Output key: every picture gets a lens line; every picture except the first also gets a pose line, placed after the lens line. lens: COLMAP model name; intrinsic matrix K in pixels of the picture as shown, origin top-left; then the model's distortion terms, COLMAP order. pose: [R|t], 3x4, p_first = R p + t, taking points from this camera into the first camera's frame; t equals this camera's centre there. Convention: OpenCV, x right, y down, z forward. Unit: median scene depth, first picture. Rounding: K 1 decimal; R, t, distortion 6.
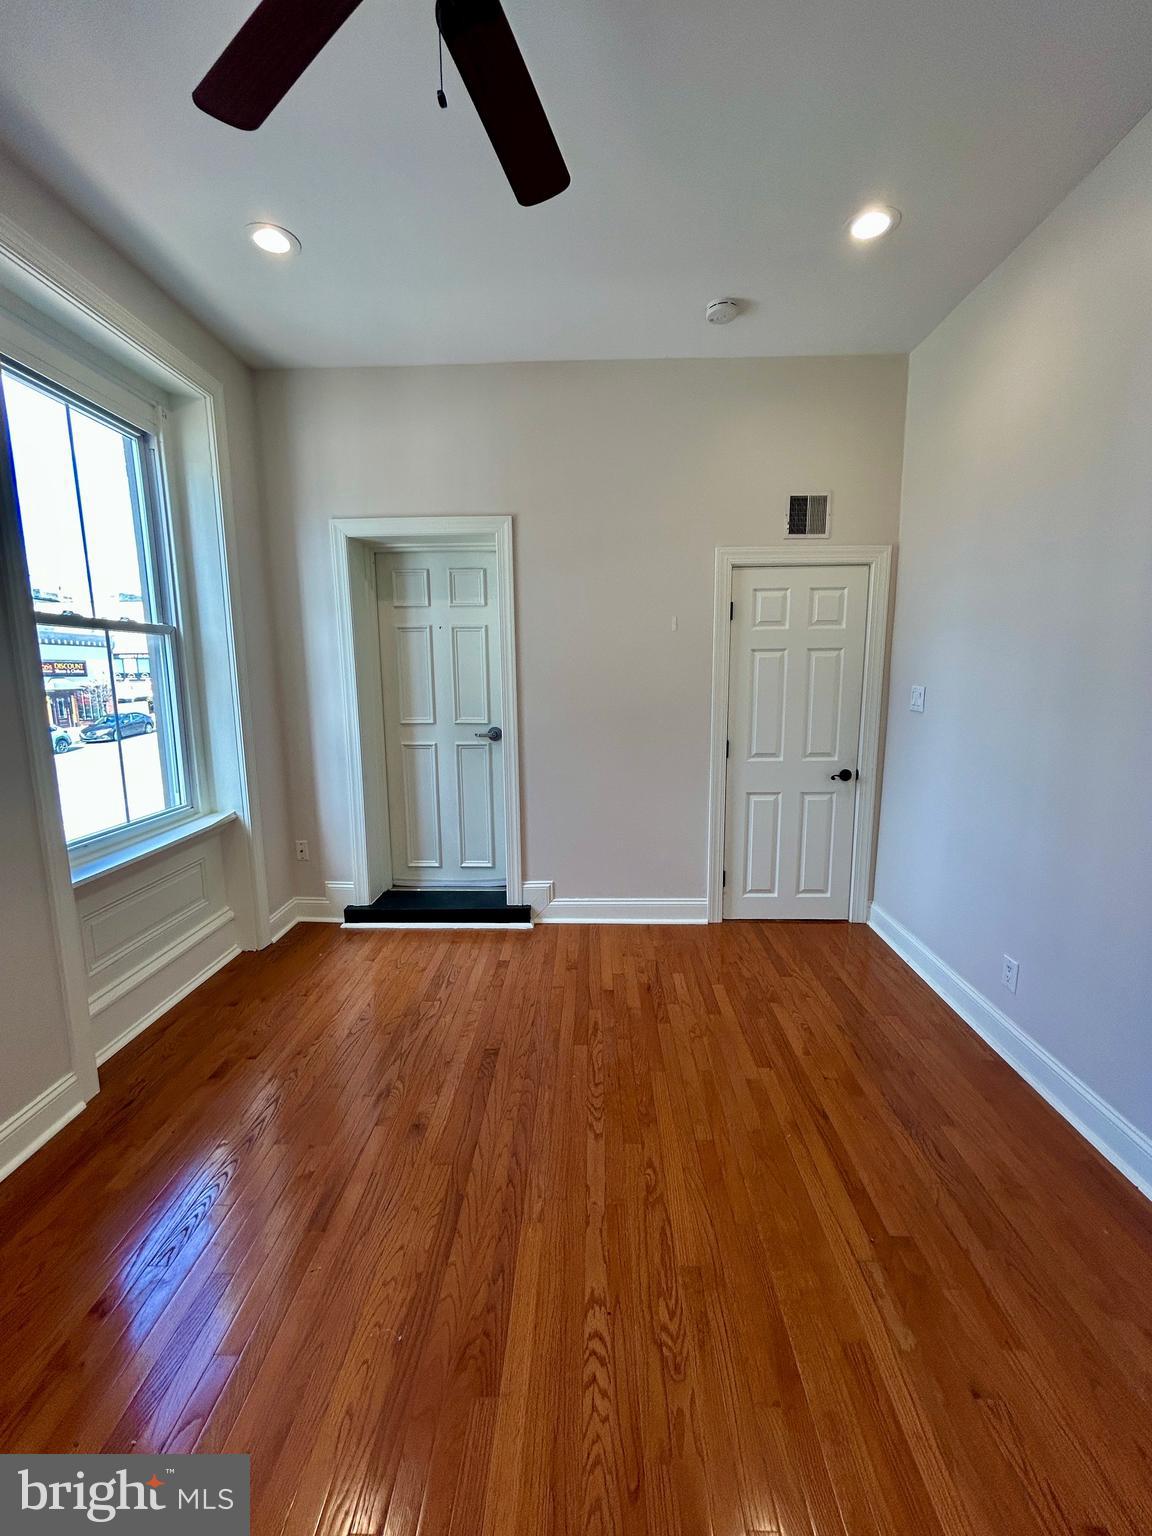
lens RADIAL K [[618.8, 0, 585.4], [0, 618.8, 767.1], [0, 0, 1]] dist [-0.001069, 0.000691]
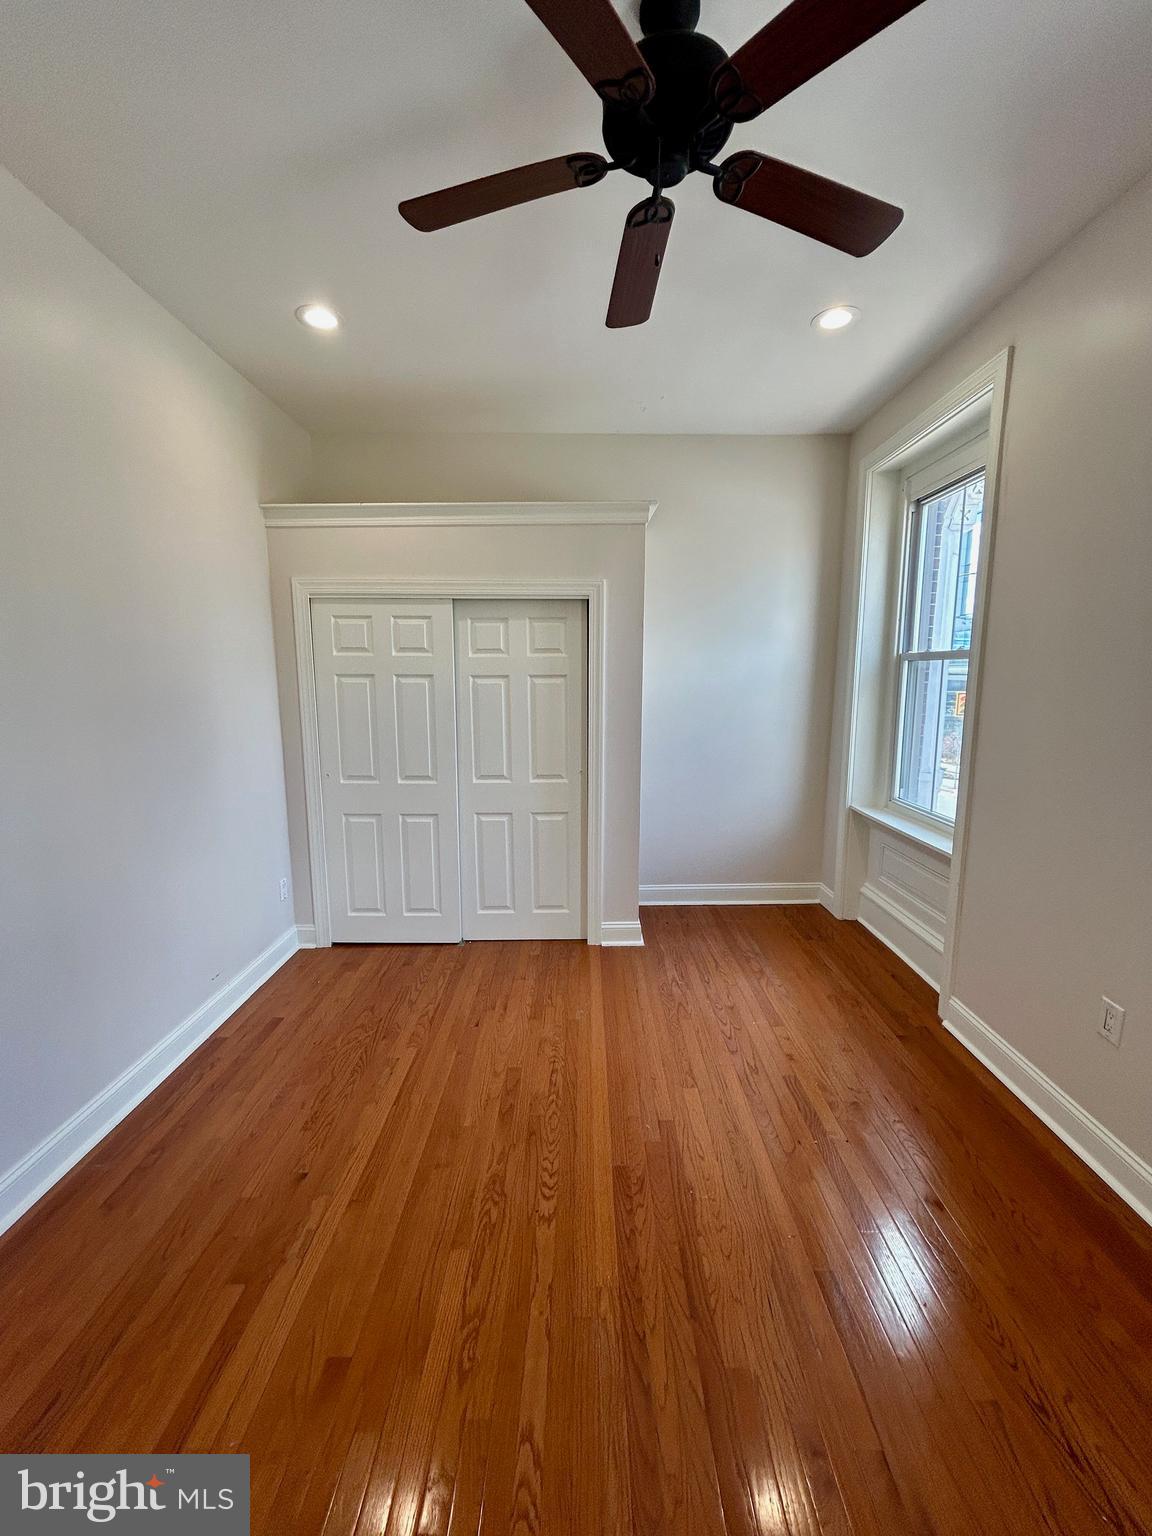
lens RADIAL K [[618.8, 0, 576.2], [0, 618.8, 769.0], [0, 0, 1]] dist [-0.001069, 0.000691]
pose [[-0.999979, 0.006541, -0.000389, -0.039113], [0.006112, 0.952526, 0.304396, -0.302880], [0.002362, 0.304387, -0.952545, 1.564344]]
